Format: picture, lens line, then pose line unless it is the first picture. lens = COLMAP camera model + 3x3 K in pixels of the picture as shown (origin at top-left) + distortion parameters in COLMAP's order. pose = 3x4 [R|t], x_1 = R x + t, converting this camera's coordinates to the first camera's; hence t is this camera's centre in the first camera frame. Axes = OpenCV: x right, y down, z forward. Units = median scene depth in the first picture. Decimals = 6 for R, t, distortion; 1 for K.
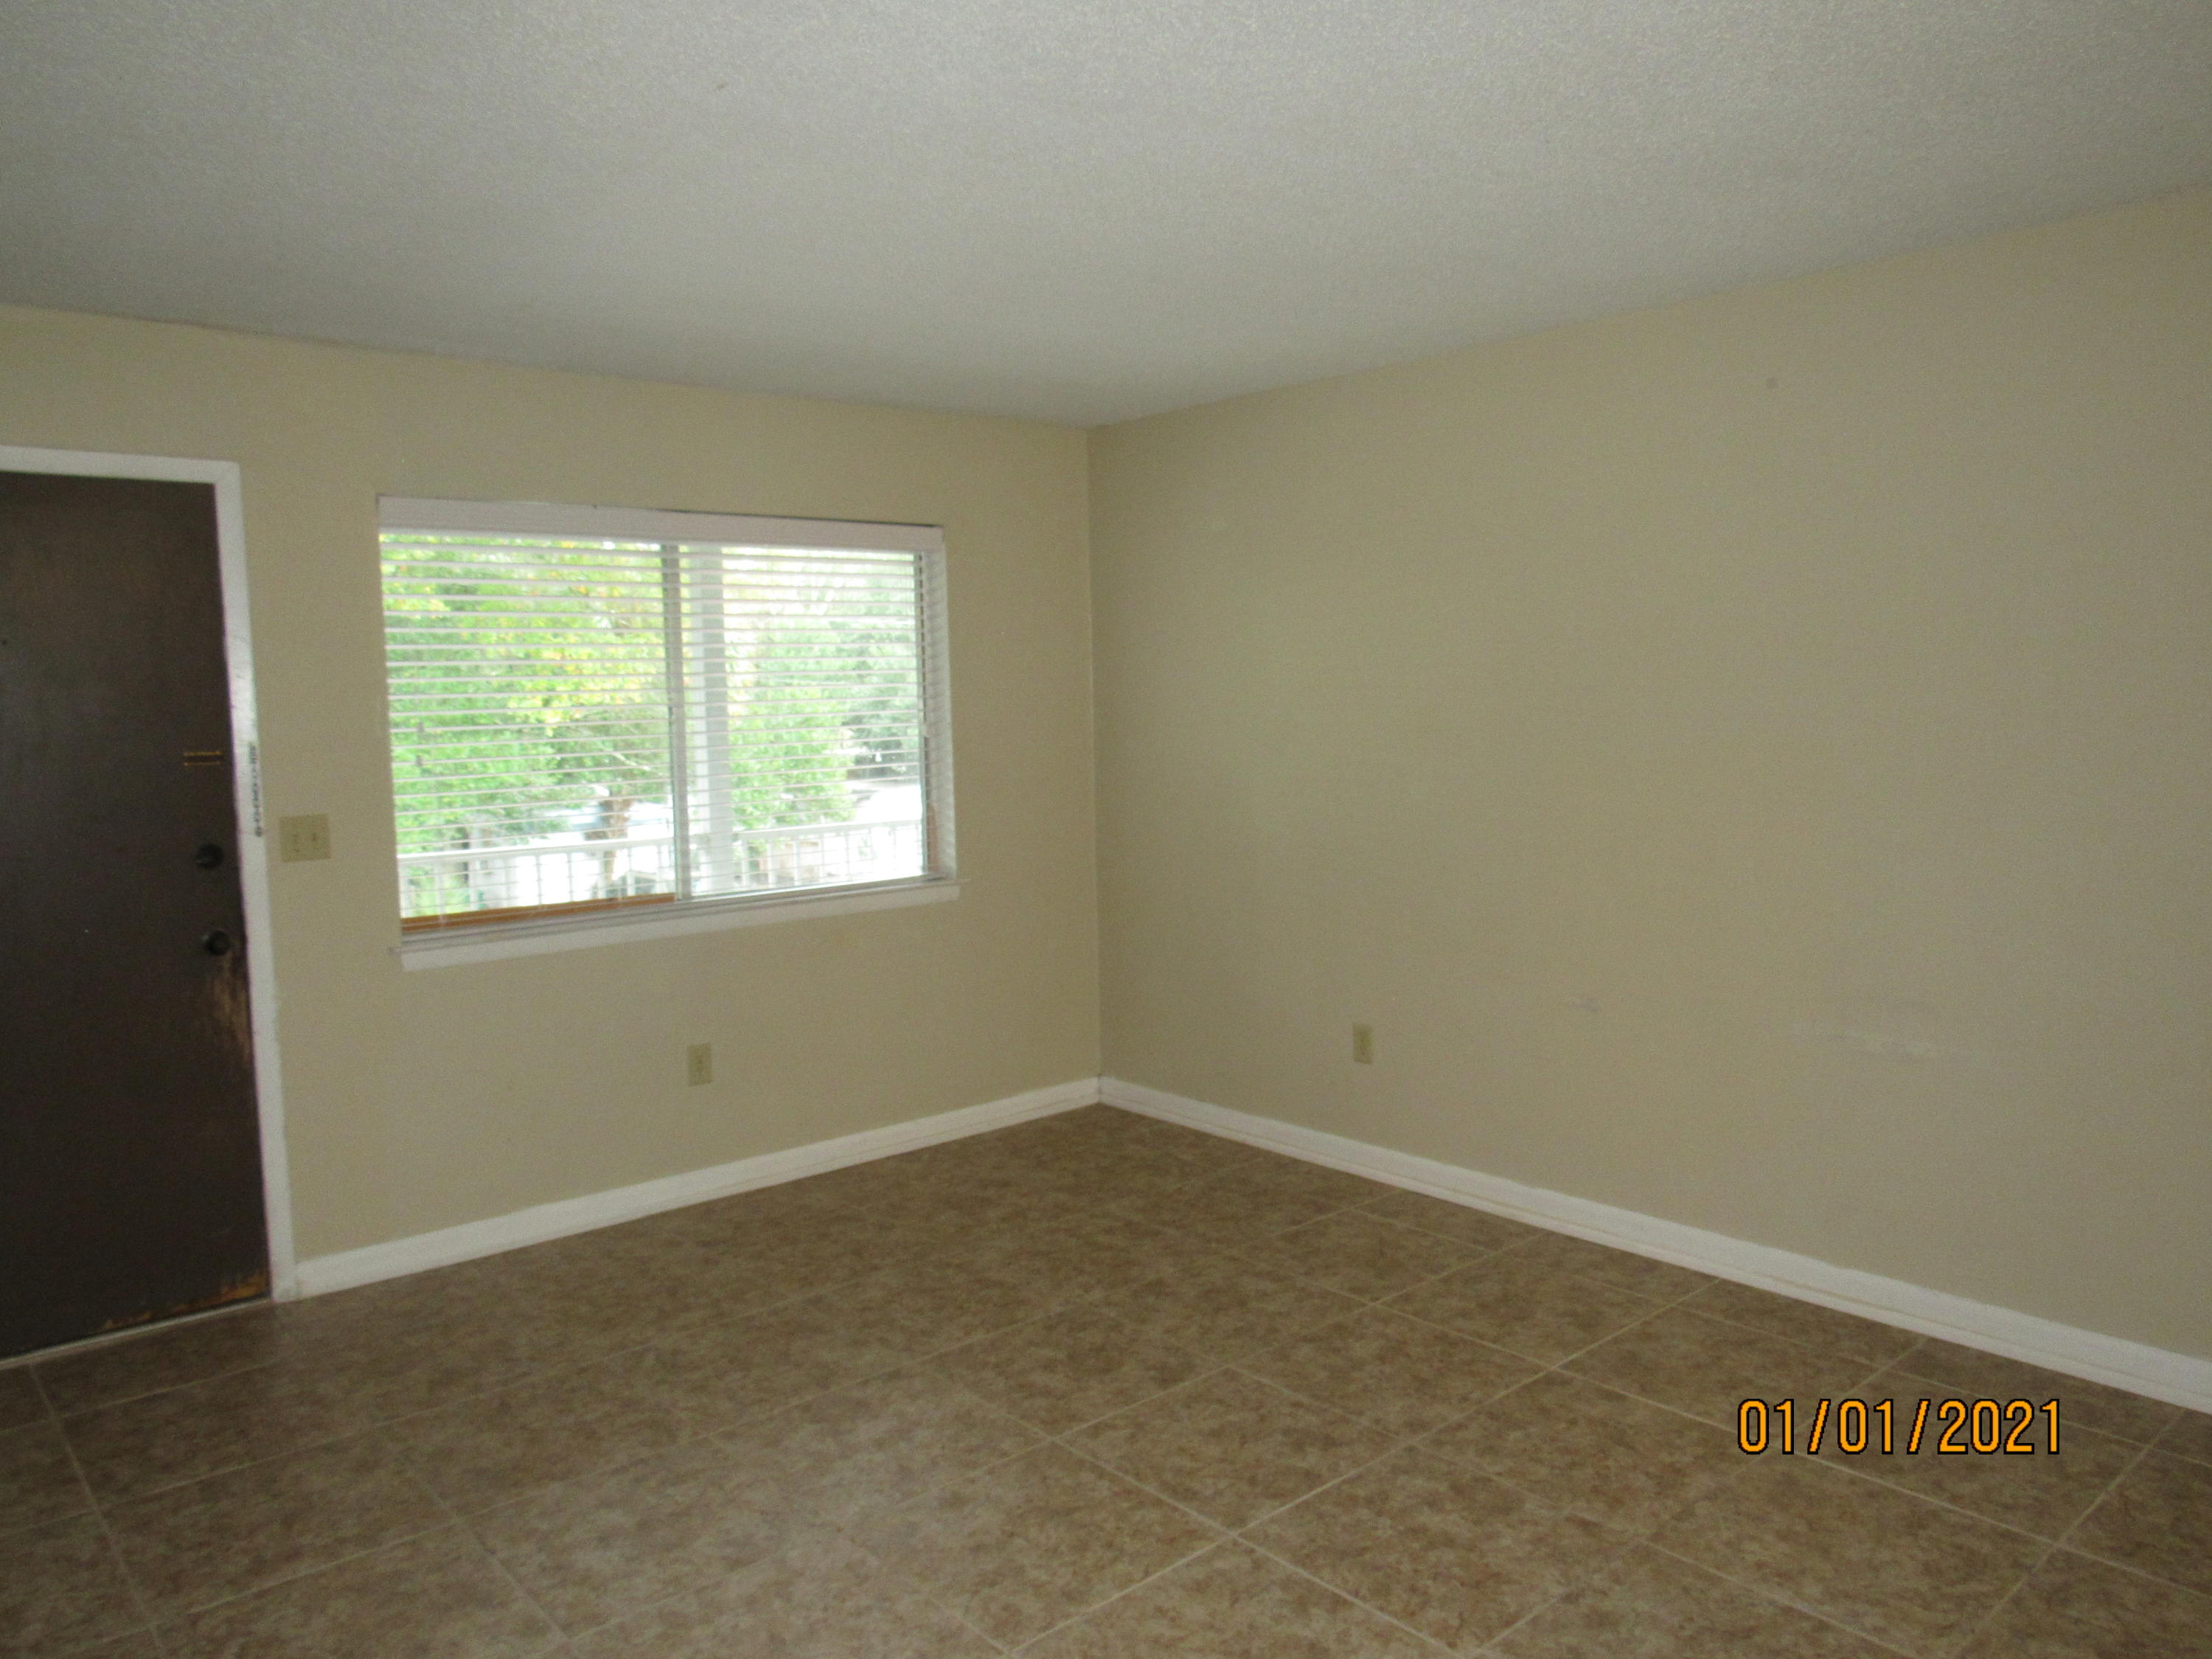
lens RADIAL K [[1573.8, 0, 1100.7], [0, 1573.8, 834.9], [0, 0, 1]] dist [-0.013282, -0.002453]
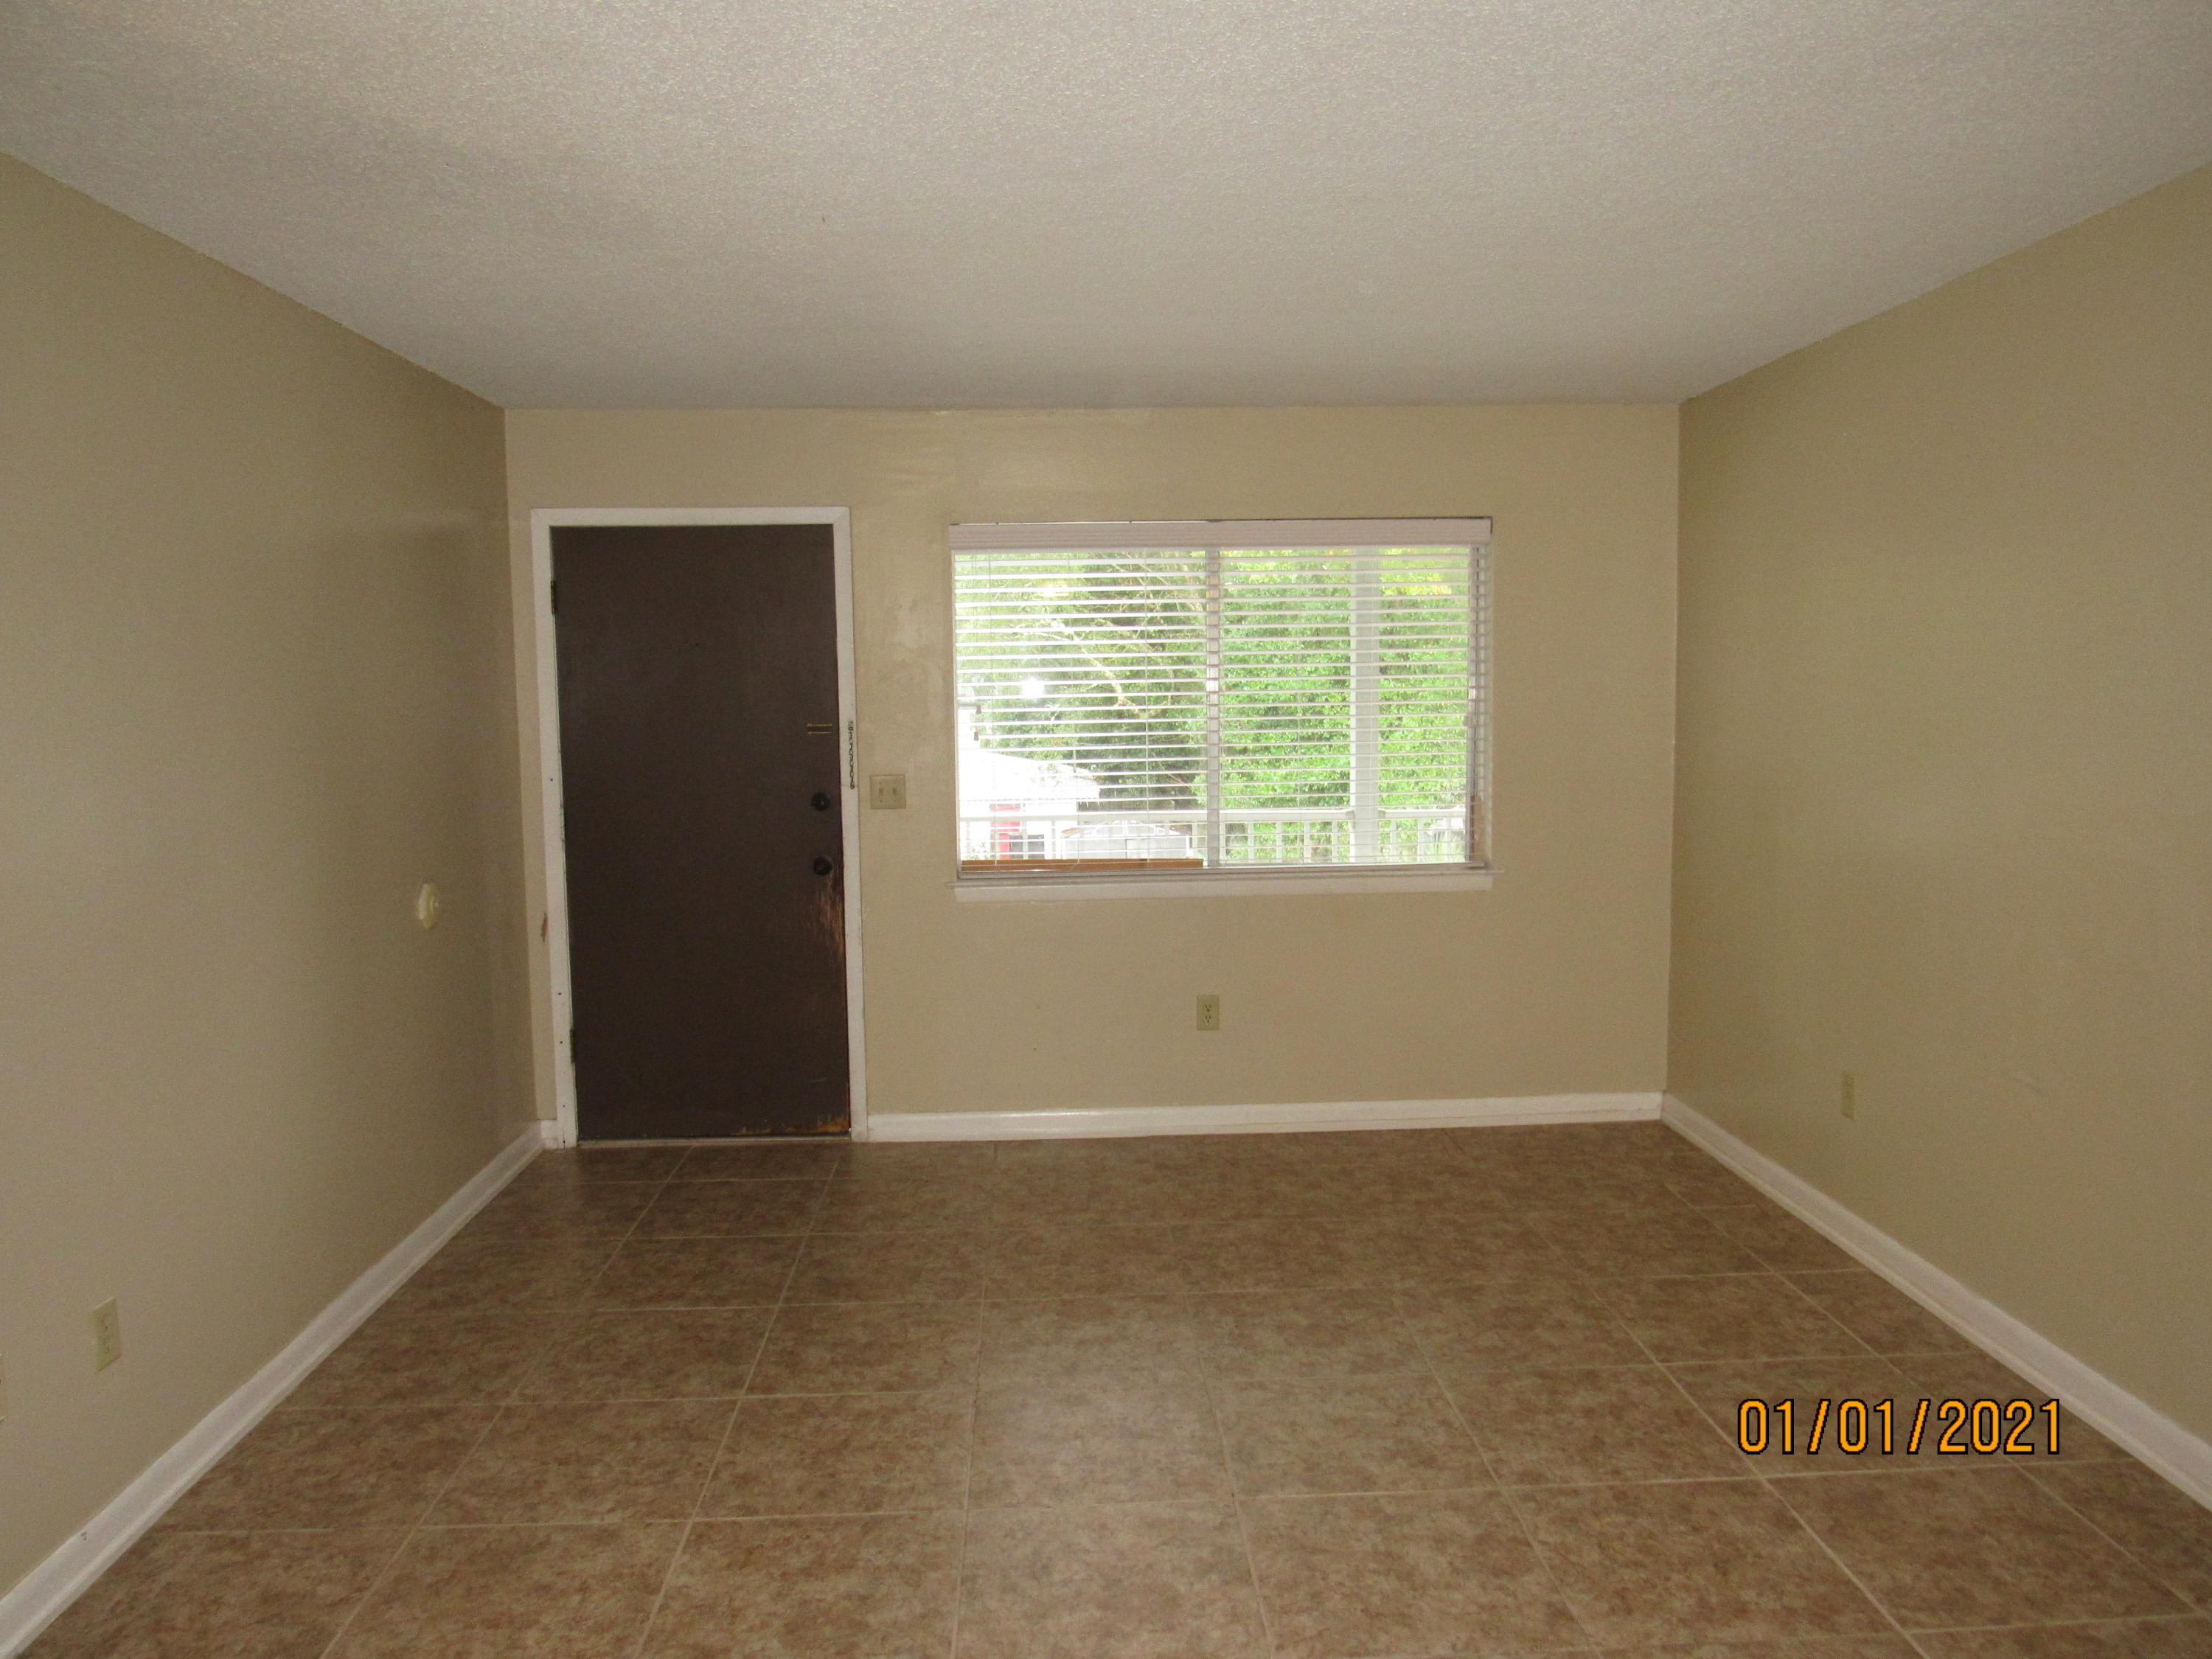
lens RADIAL K [[1573.8, 0, 1106.3], [0, 1573.8, 824.4], [0, 0, 1]] dist [-0.013282, -0.002453]
pose [[0.785979, 0.064682, -0.614860, 0.448858], [-0.058707, 0.997827, 0.029924, -0.021478], [0.615459, 0.012577, 0.788068, 0.080934]]
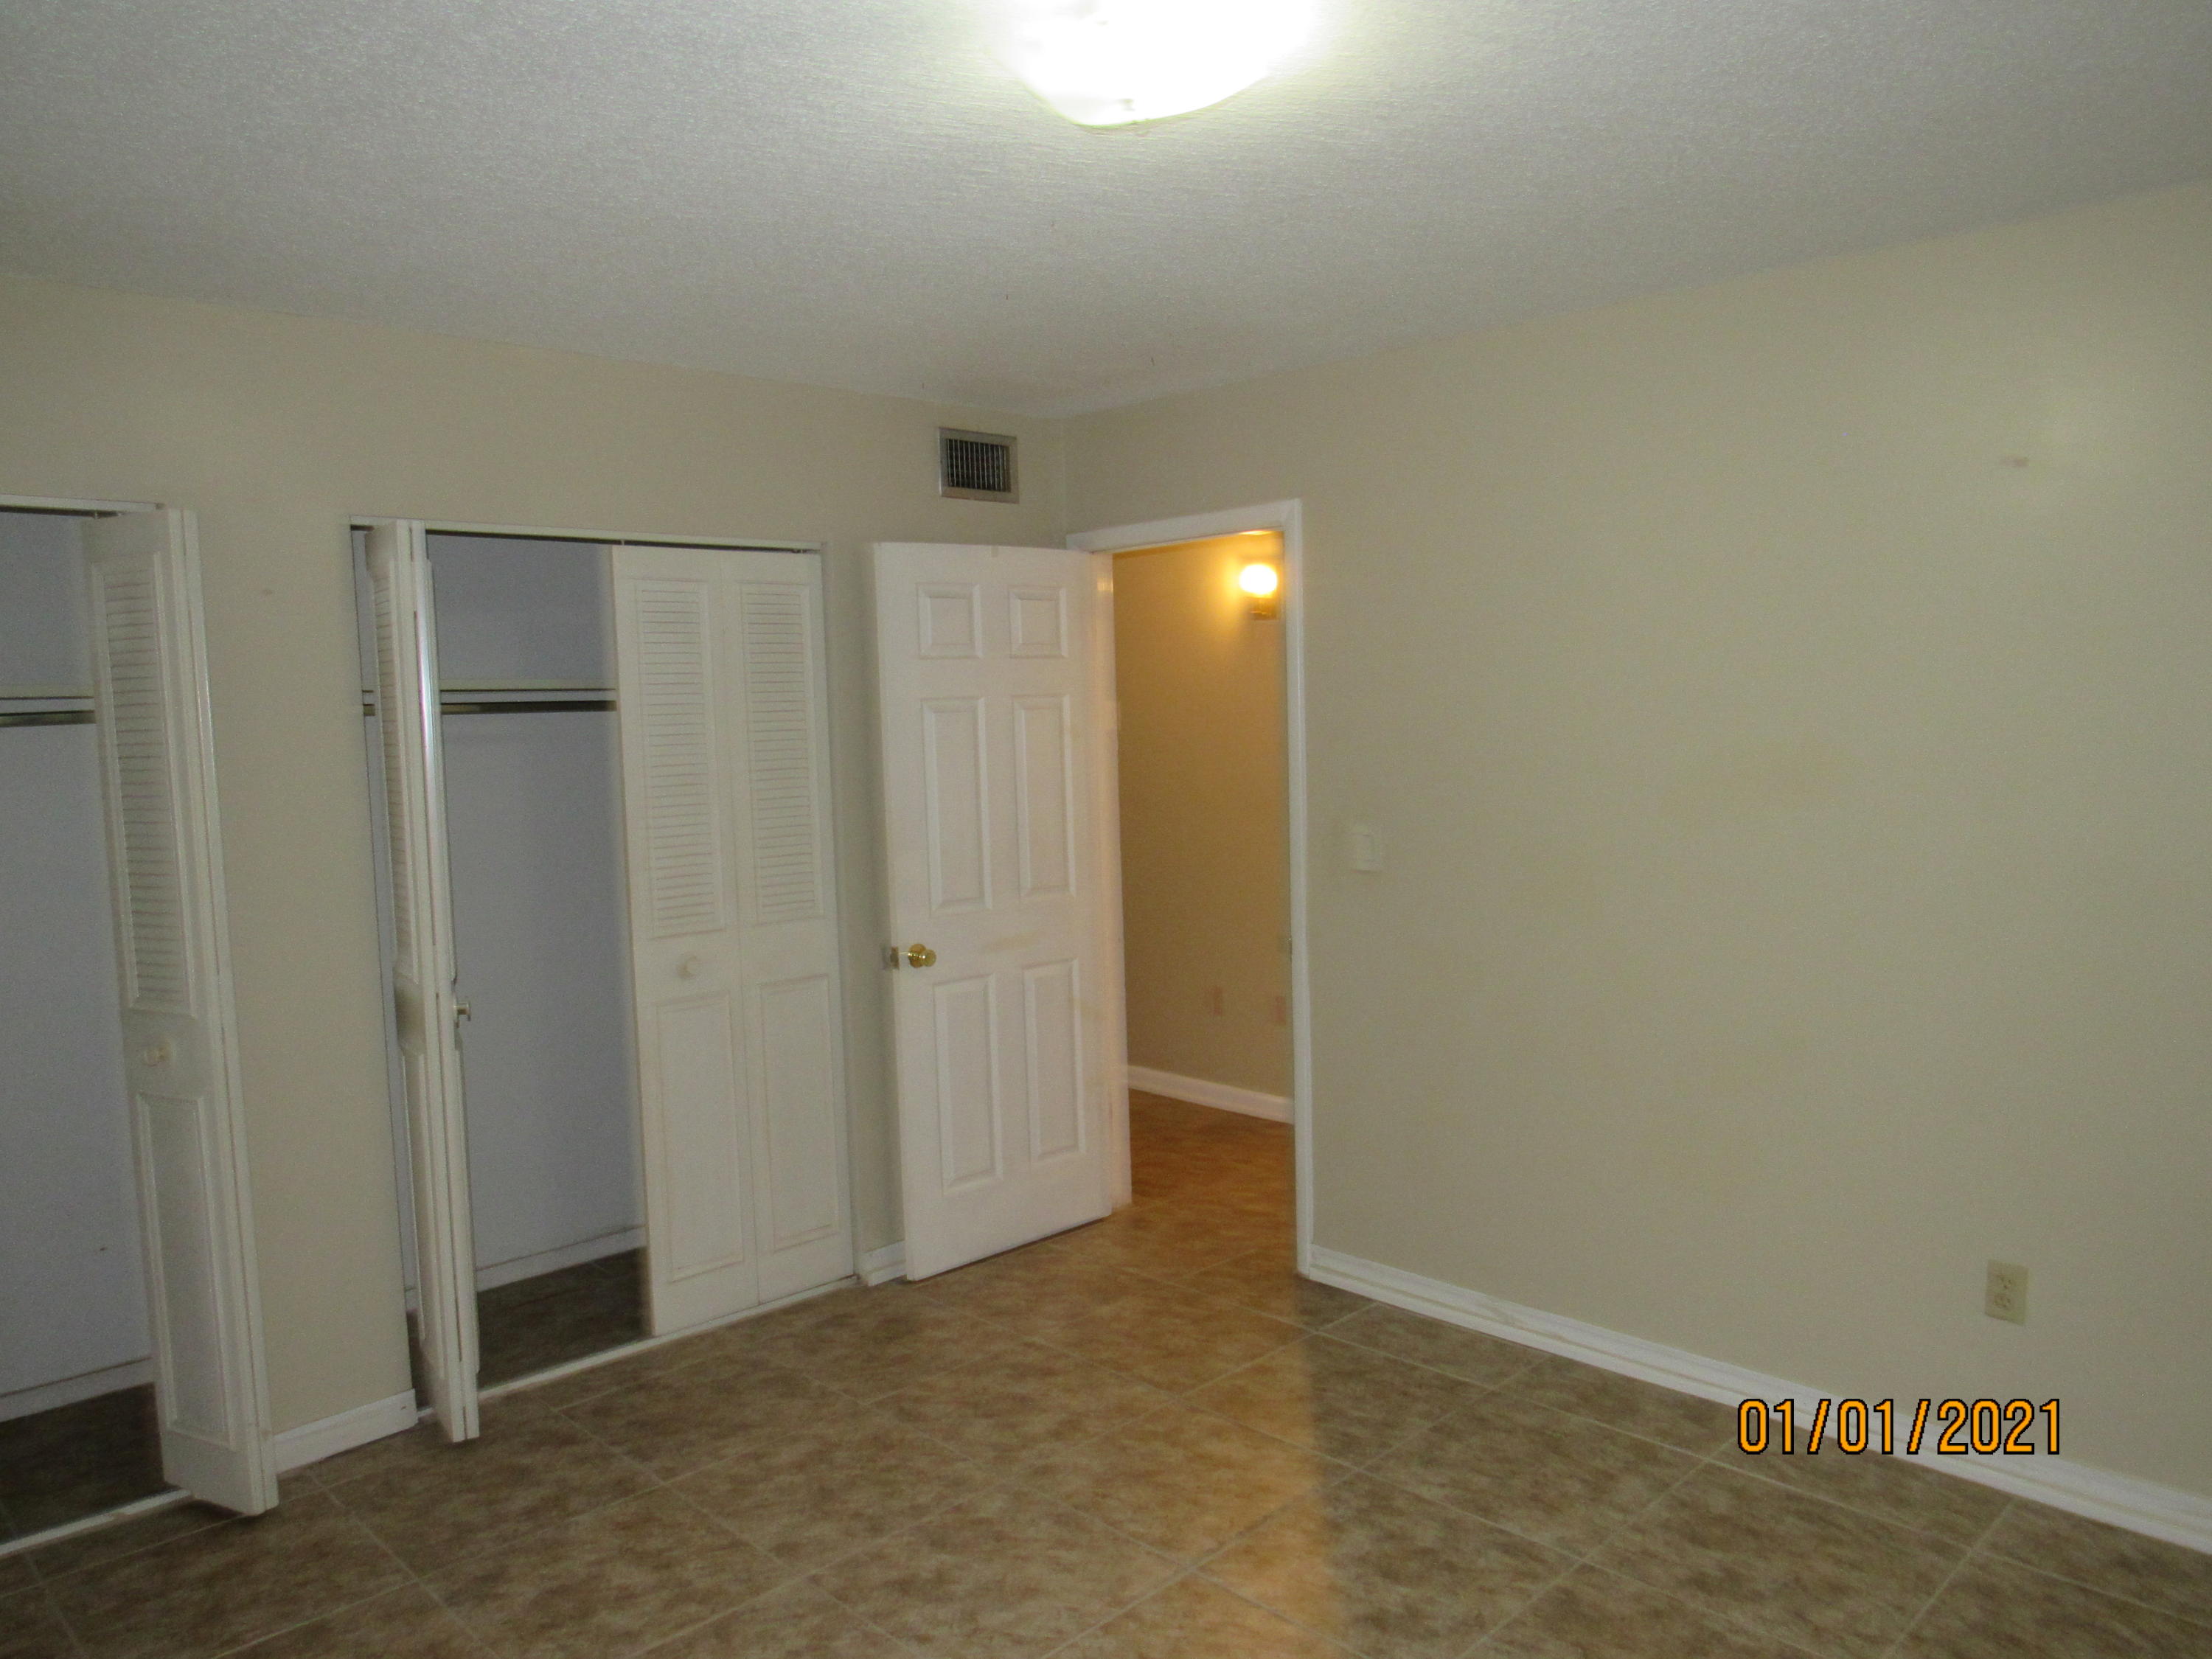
lens RADIAL K [[1573.8, 0, 1106.6], [0, 1573.8, 831.2], [0, 0, 1]] dist [-0.013282, -0.002453]
pose [[-0.995608, 0.066363, -0.066034, -0.039251], [0.054667, 0.984713, 0.165386, -0.137933], [0.076000, 0.161049, -0.984016, 1.395846]]
